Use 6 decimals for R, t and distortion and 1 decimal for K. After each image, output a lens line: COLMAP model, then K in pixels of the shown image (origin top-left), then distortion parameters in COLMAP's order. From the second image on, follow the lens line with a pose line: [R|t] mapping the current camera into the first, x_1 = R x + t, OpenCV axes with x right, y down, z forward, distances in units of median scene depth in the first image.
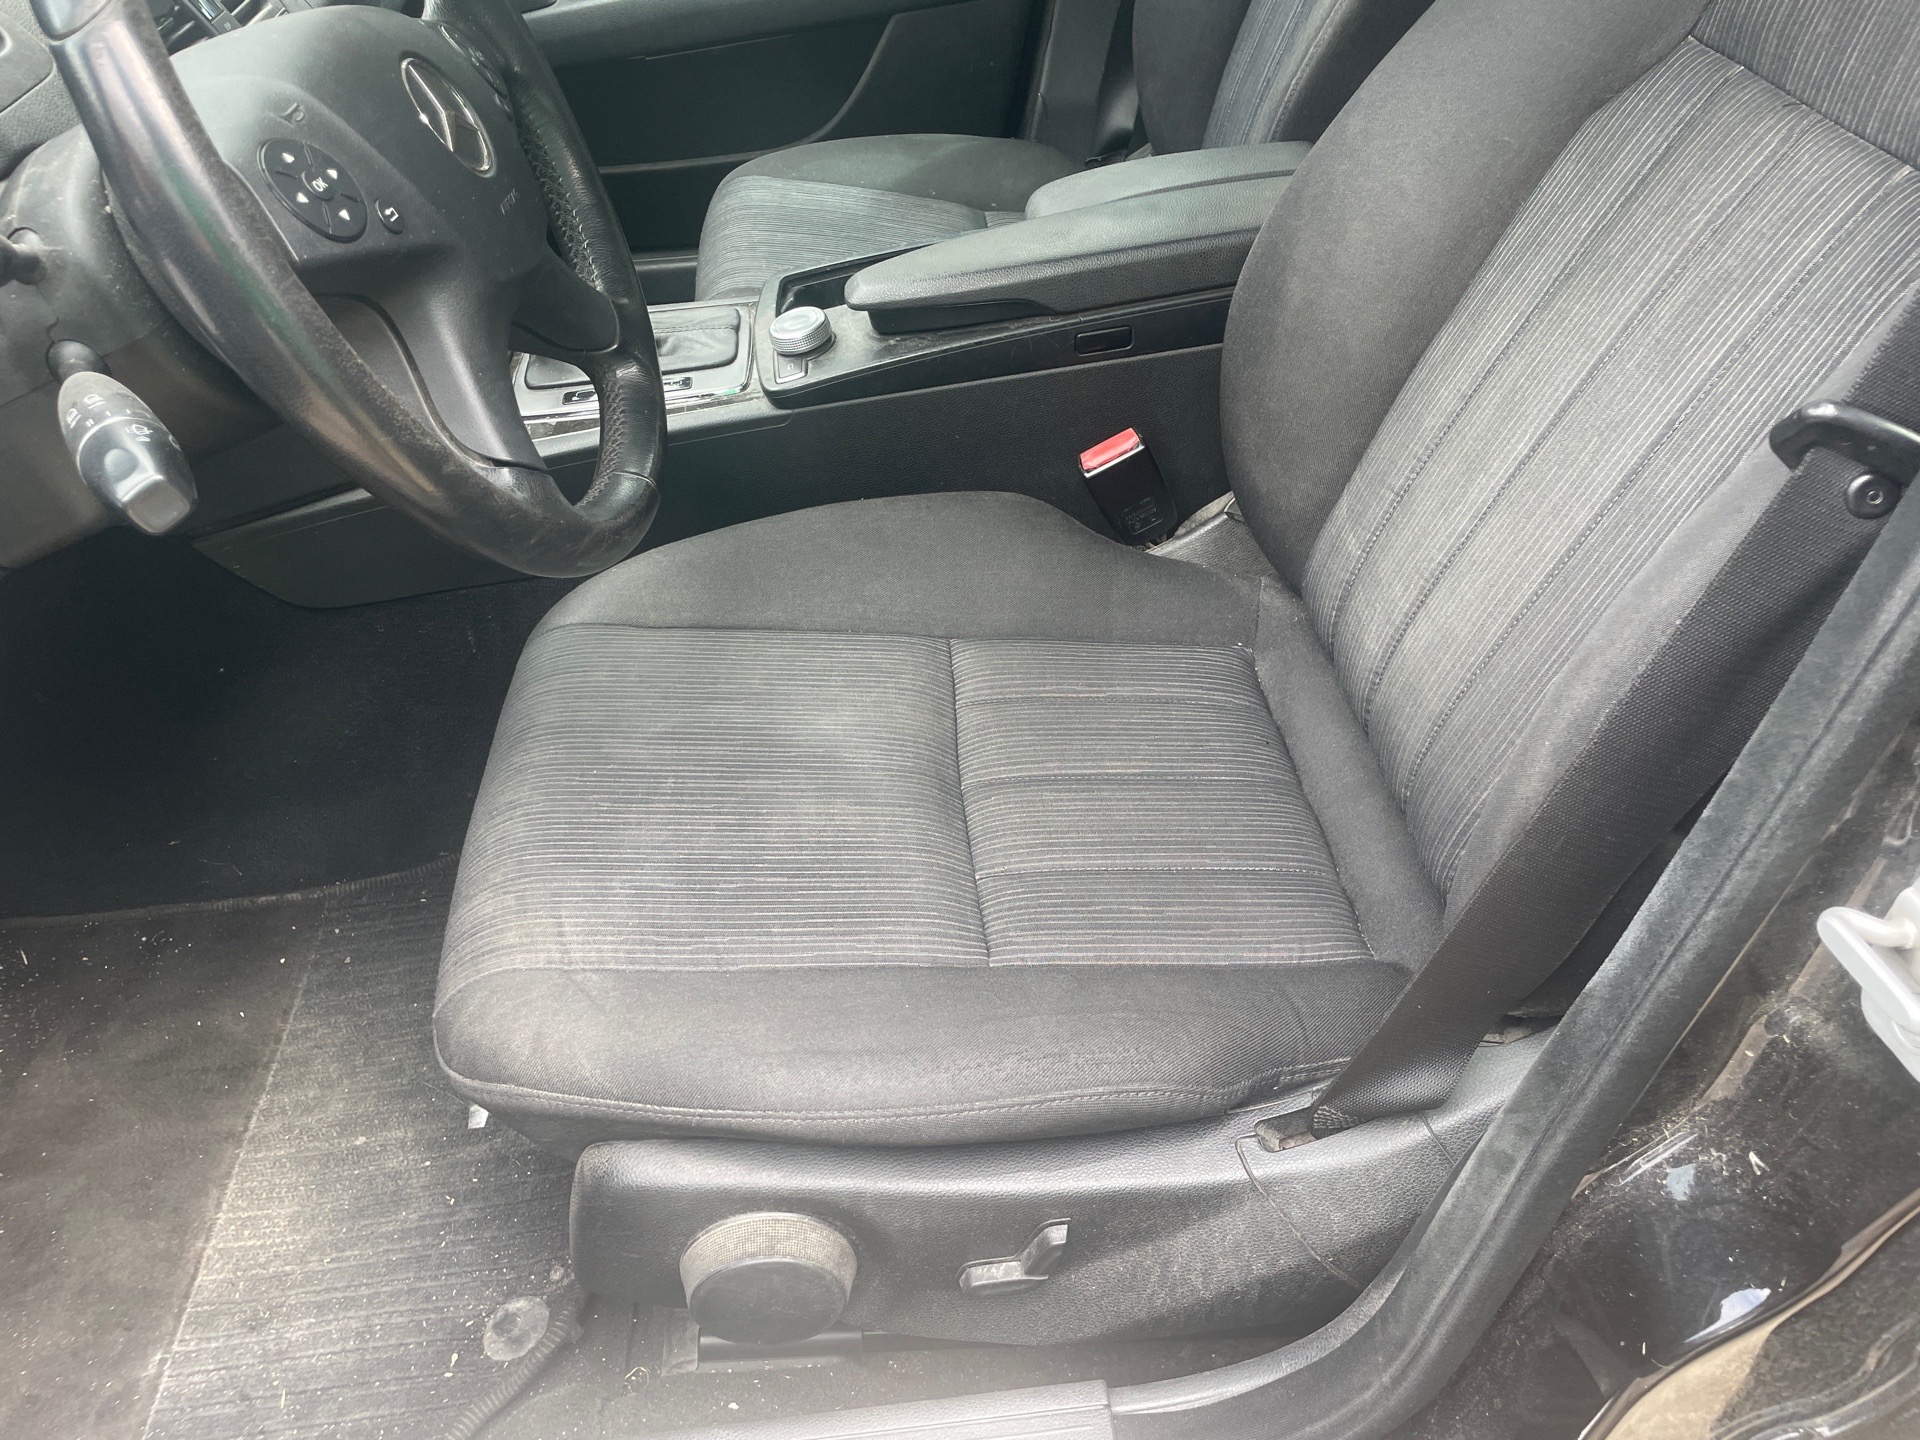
lens RADIAL K [[1449.0, 0, 974.5], [0, 1449.0, 729.7], [0, 0, 1]] dist [0.074476, -0.108094]
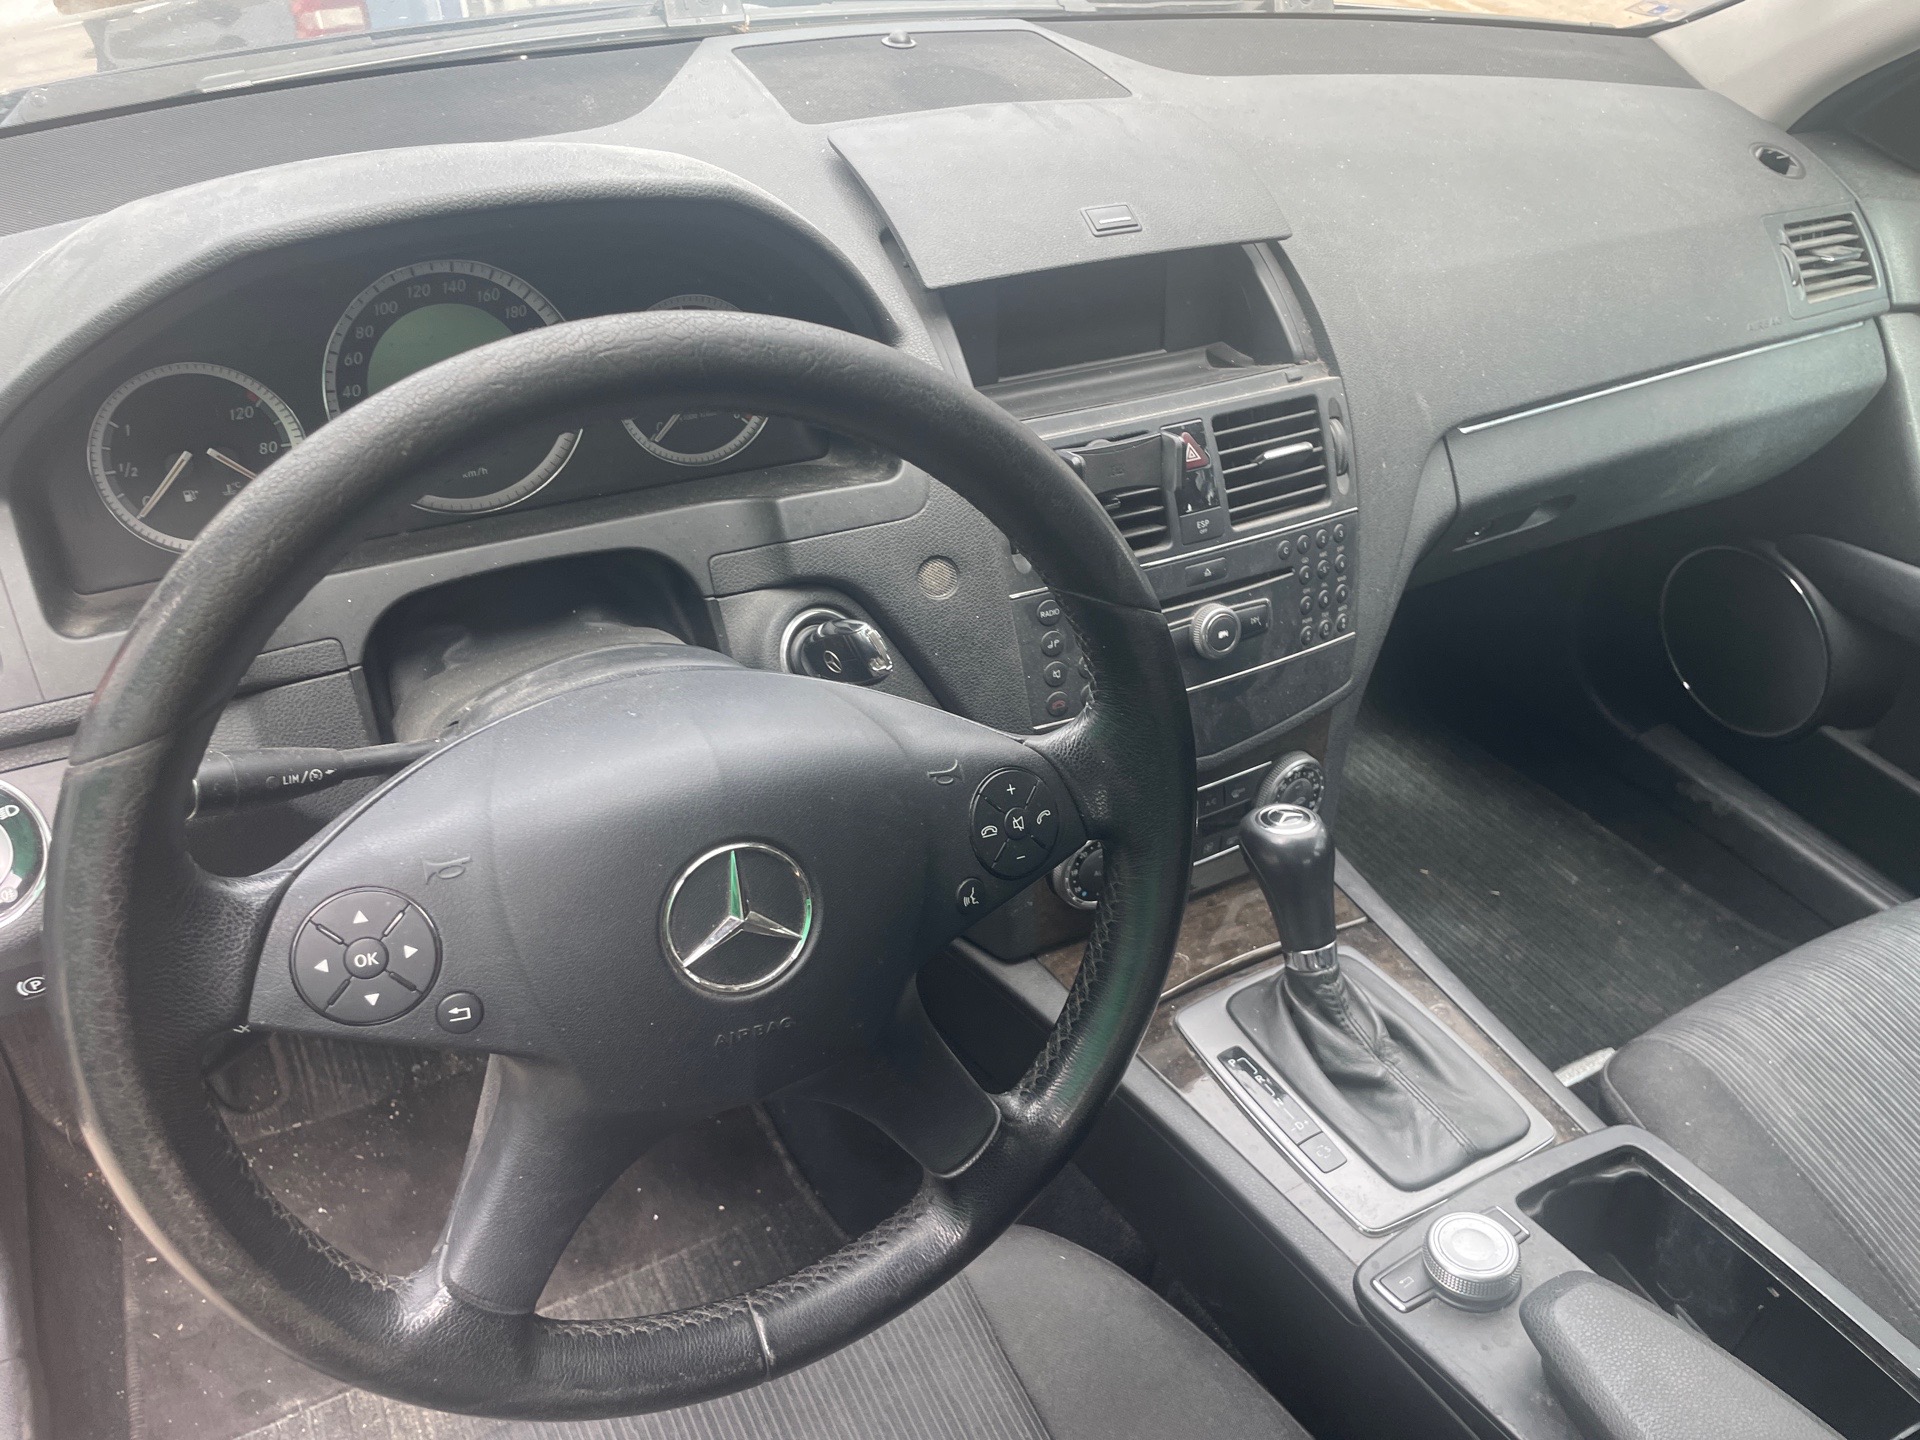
lens RADIAL K [[1449.0, 0, 976.9], [0, 1449.0, 727.6], [0, 0, 1]] dist [0.074476, -0.108094]
pose [[0.407535, 0.602359, -0.686352, 0.120901], [-0.643782, 0.722565, 0.251881, -0.557133], [0.647657, 0.339211, 0.682259, 0.371578]]
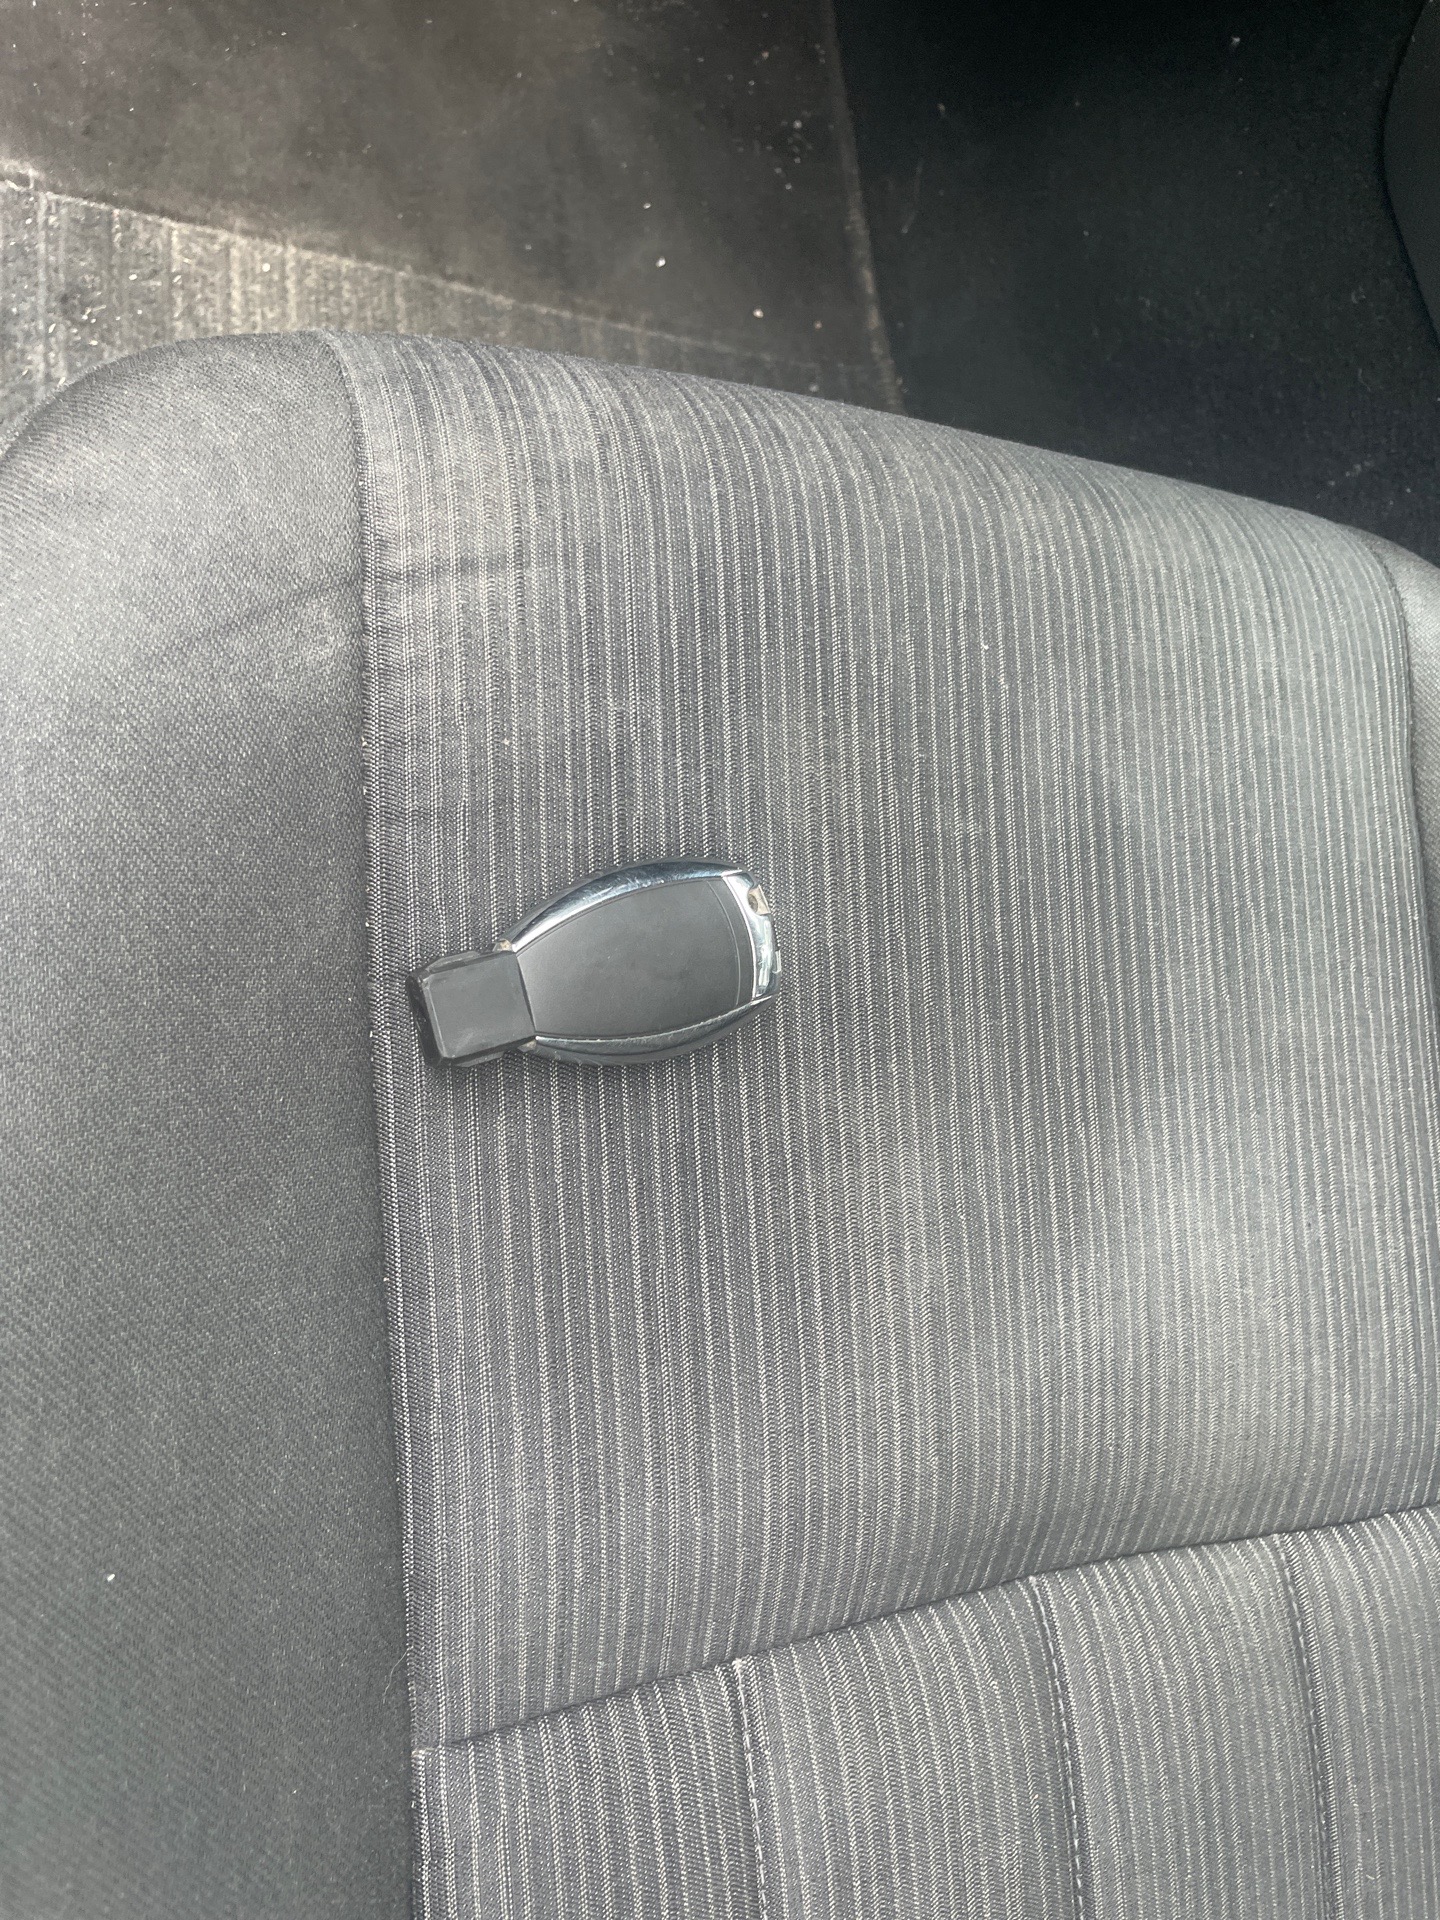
lens RADIAL K [[1449.0, 0, 719.5], [0, 1449.0, 973.8], [0, 0, 1]] dist [0.074476, -0.108094]
pose [[0.009781, 0.976840, -0.213749, -0.083723], [-0.917139, 0.093939, 0.387339, -0.049413], [0.398447, 0.192249, 0.896817, 0.601298]]
